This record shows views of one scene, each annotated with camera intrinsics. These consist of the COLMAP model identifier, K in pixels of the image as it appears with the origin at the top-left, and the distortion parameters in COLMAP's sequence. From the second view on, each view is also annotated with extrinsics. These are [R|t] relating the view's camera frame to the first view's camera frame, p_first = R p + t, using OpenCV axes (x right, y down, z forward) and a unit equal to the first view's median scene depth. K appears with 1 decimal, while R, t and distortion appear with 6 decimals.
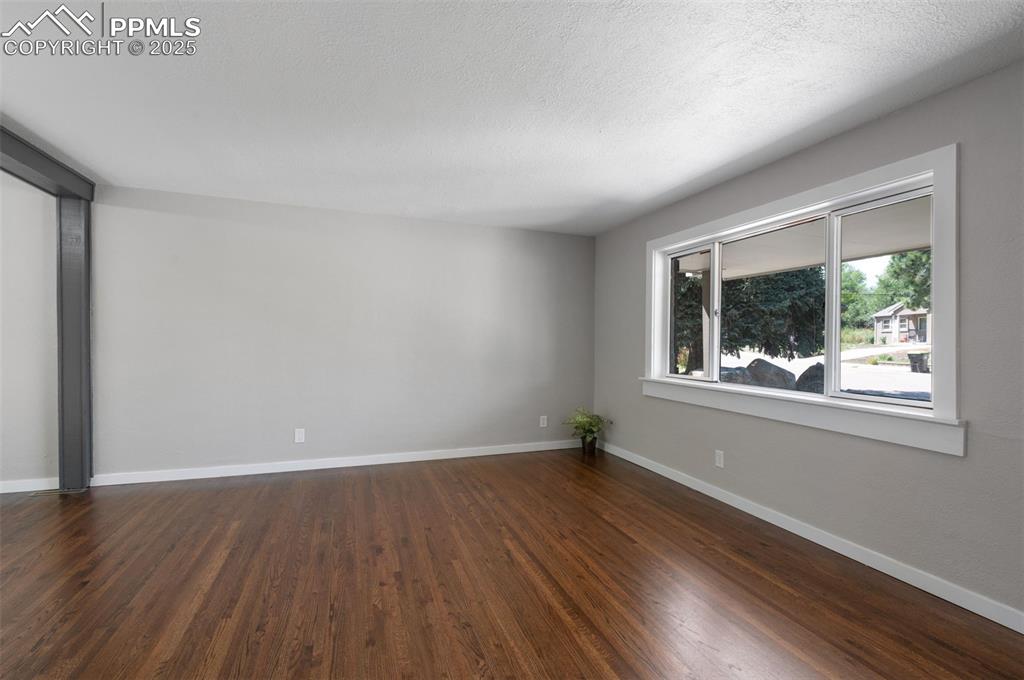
lens RADIAL K [[444.5, 0, 509.2], [0, 444.5, 341.9], [0, 0, 1]] dist [-0.007417, -0.005542]
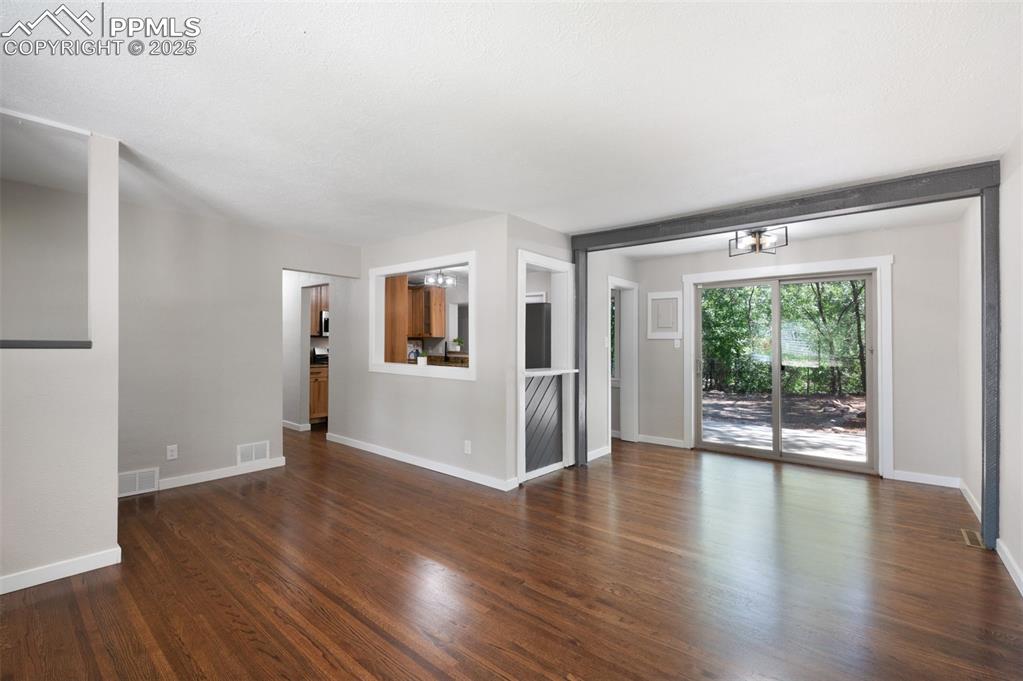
lens RADIAL K [[444.1, 0, 508.5], [0, 444.1, 339.7], [0, 0, 1]] dist [-0.007417, -0.005542]
pose [[-0.868140, -0.020977, -0.495876, 0.261339], [-0.012832, 0.999721, -0.019825, -0.021807], [0.496154, -0.010848, -0.868167, 1.641175]]
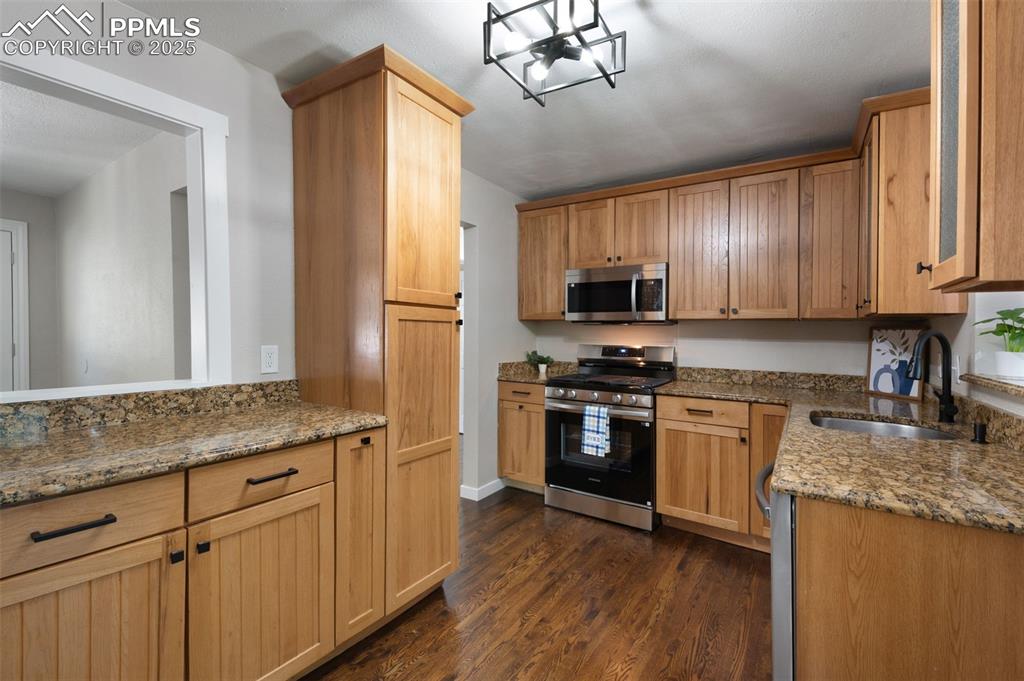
lens RADIAL K [[444.5, 0, 505.8], [0, 444.5, 333.5], [0, 0, 1]] dist [-0.007417, -0.005542]
pose [[-0.596017, -0.023141, 0.802638, -1.080553], [-0.029831, 0.999533, 0.006666, -0.046587], [-0.802418, -0.019971, -0.596429, -0.376375]]
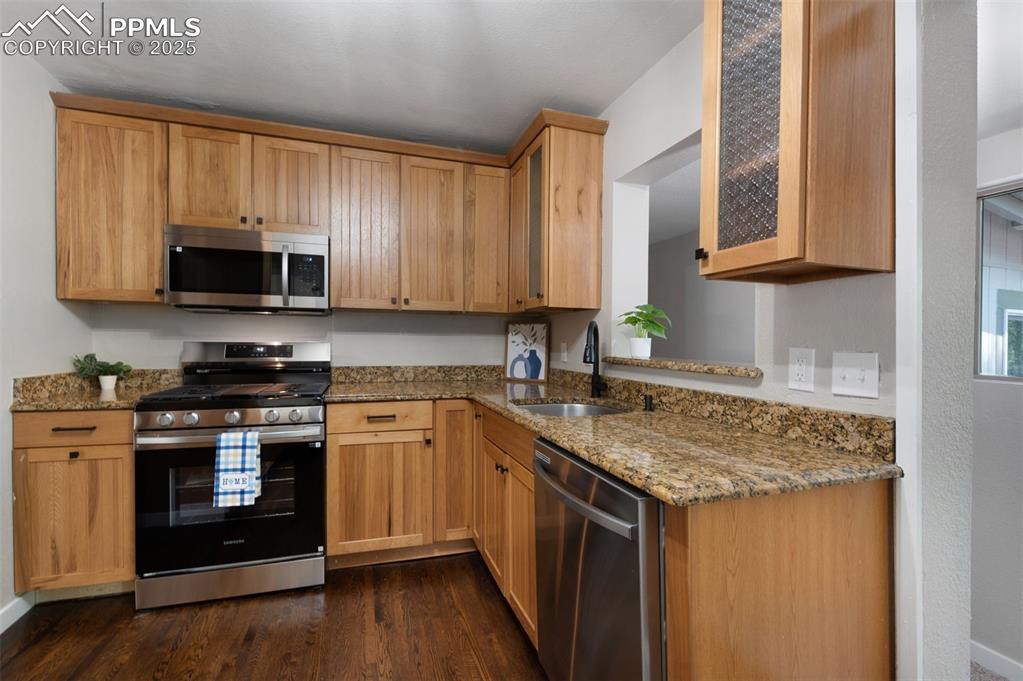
lens RADIAL K [[444.1, 0, 507.6], [0, 444.1, 337.5], [0, 0, 1]] dist [-0.007417, -0.005542]
pose [[-0.999448, -0.023029, 0.023962, -0.783587], [-0.023400, 0.999609, -0.015333, -0.019843], [-0.023599, -0.015885, -0.999595, -0.497151]]
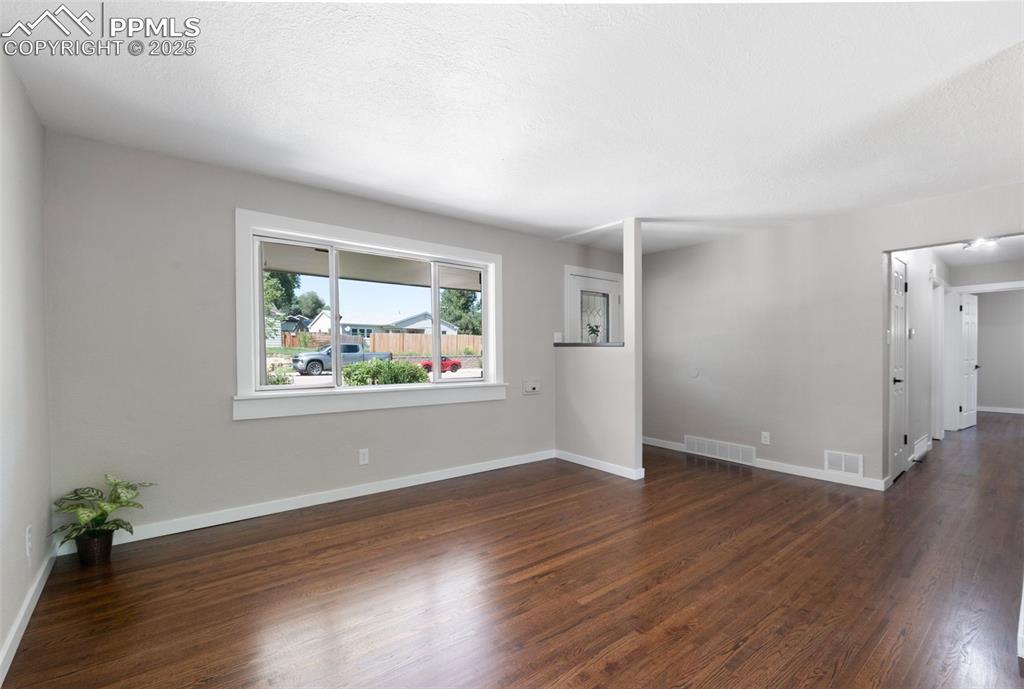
lens RADIAL K [[446.6, 0, 504.9], [0, 446.6, 350.3], [0, 0, 1]] dist [-0.019607, -0.000725]
pose [[-0.315744, -0.016575, 0.948700, -0.827542], [-0.012697, 0.999832, 0.013242, -0.013718], [-0.948759, -0.007865, -0.315902, 1.309698]]
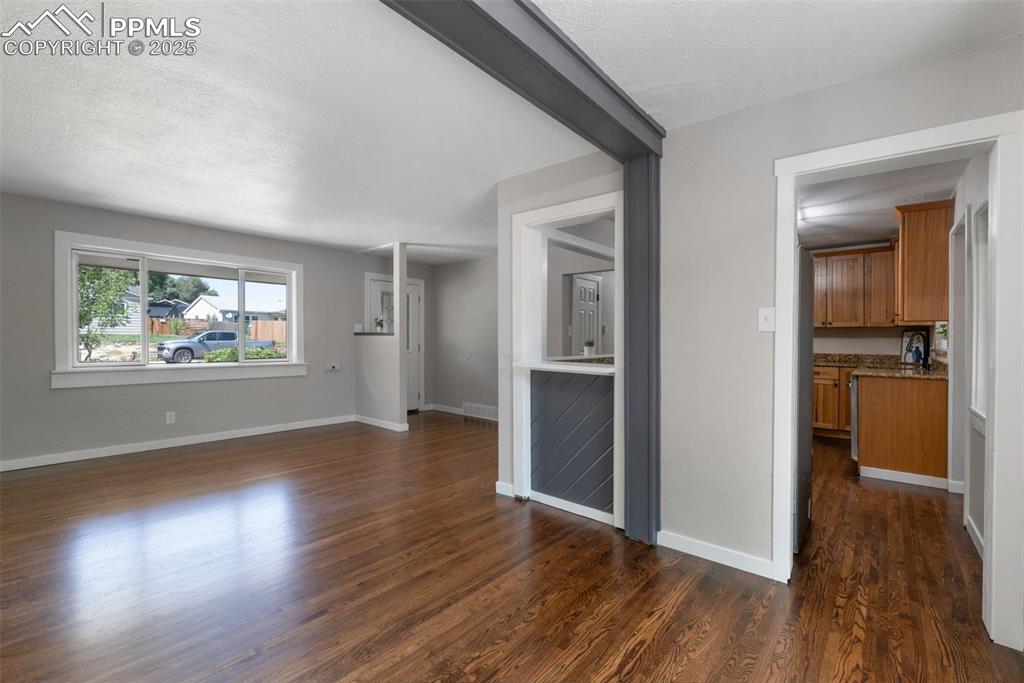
lens RADIAL K [[444.5, 0, 508.5], [0, 444.5, 342.7], [0, 0, 1]] dist [-0.007417, -0.005542]
pose [[-0.502274, -0.025253, 0.864340, -1.636830], [-0.018216, 0.999661, 0.018621, -0.027780], [-0.864517, -0.006392, -0.502563, 1.005441]]
